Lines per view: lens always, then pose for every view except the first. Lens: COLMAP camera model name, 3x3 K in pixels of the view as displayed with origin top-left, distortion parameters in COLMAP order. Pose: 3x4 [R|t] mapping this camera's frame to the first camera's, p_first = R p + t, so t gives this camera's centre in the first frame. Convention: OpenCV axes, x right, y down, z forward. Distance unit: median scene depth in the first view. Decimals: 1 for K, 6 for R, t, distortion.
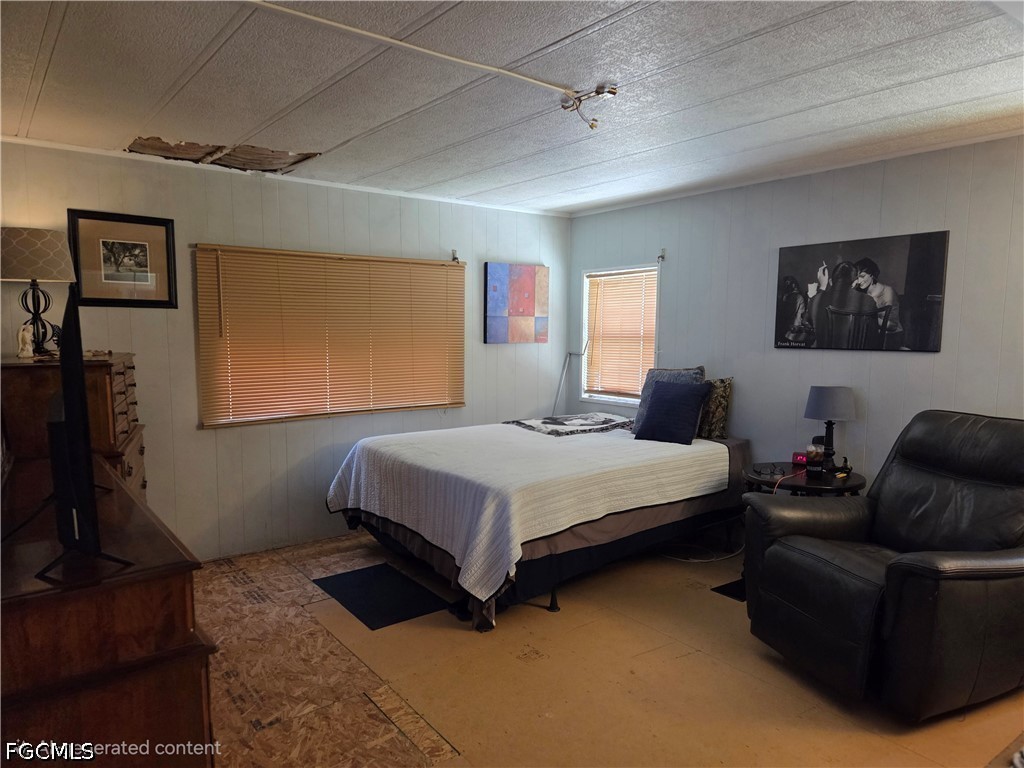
lens RADIAL K [[685.9, 0, 498.0], [0, 685.9, 383.8], [0, 0, 1]] dist [0.071288, -0.058625]
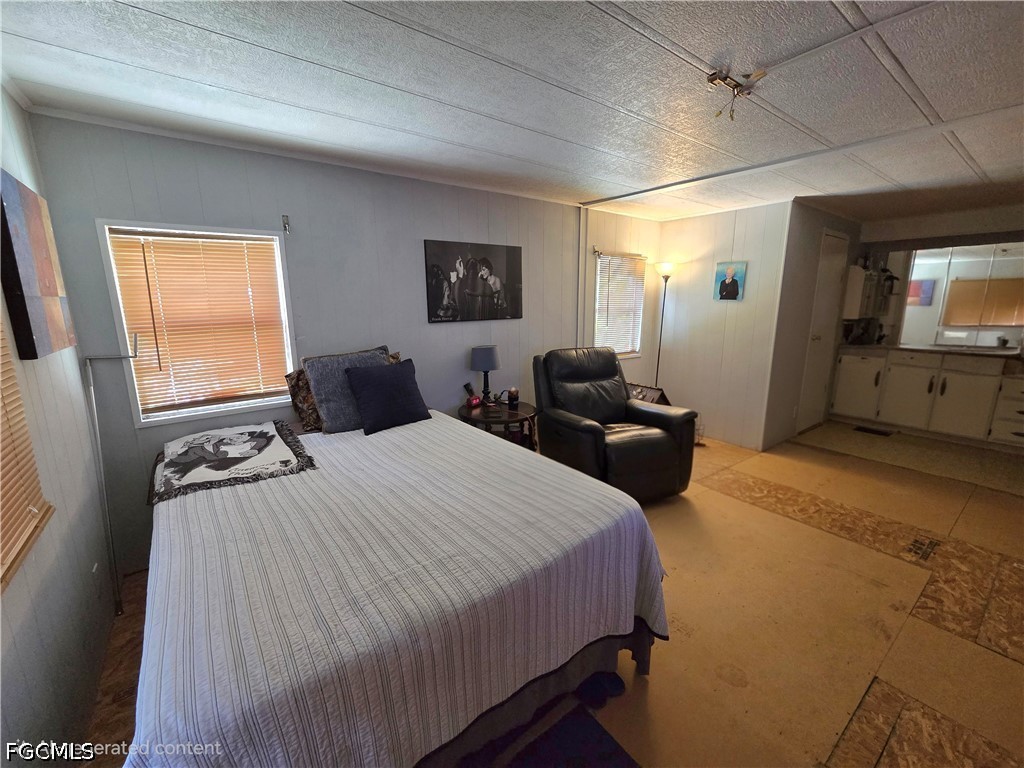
lens RADIAL K [[419.2, 0, 505.9], [0, 419.2, 381.5], [0, 0, 1]] dist [0.003804, -0.000106]
pose [[-0.006239, -0.196593, 0.980465, -0.378396], [0.099918, 0.975455, 0.196224, -0.088481], [-0.994976, 0.099190, 0.013557, 0.920032]]
